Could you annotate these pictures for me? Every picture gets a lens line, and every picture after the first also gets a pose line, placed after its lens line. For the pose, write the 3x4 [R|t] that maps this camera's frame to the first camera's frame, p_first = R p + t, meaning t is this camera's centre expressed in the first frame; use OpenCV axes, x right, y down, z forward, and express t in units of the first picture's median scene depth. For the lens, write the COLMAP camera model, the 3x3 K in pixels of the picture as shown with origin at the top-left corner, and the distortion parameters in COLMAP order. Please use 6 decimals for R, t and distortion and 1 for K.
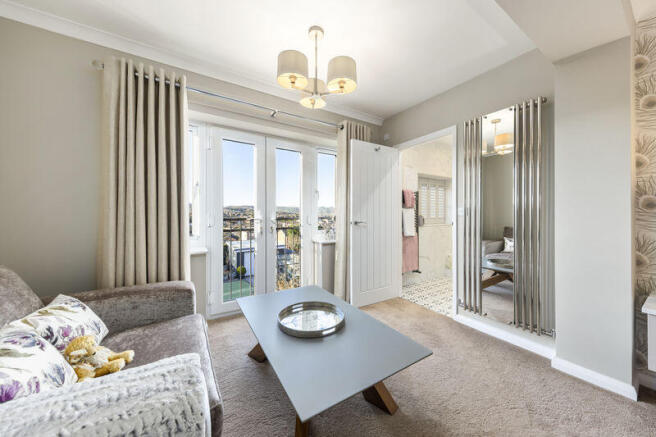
lens RADIAL K [[223.6, 0, 324.2], [0, 223.6, 216.9], [0, 0, 1]] dist [-0.000620, 0.000003]
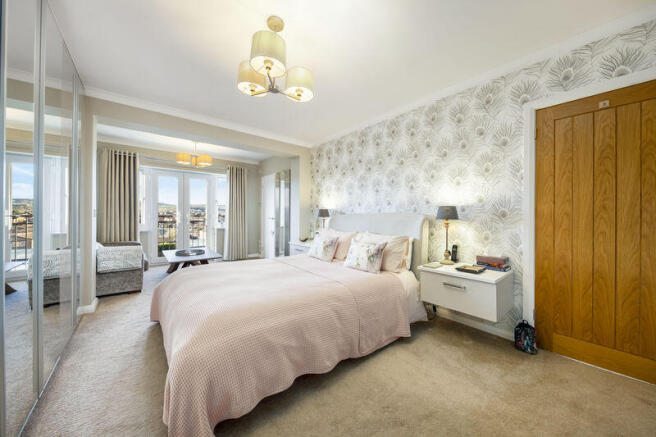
lens RADIAL K [[240.4, 0, 331.7], [0, 240.4, 218.4], [0, 0, 1]] dist [0.001902, 0.000497]
pose [[0.991911, 0.012135, 0.126357, 0.959605], [-0.012442, 0.999921, 0.001642, 0.010752], [-0.126327, -0.003201, 0.991984, -1.566460]]
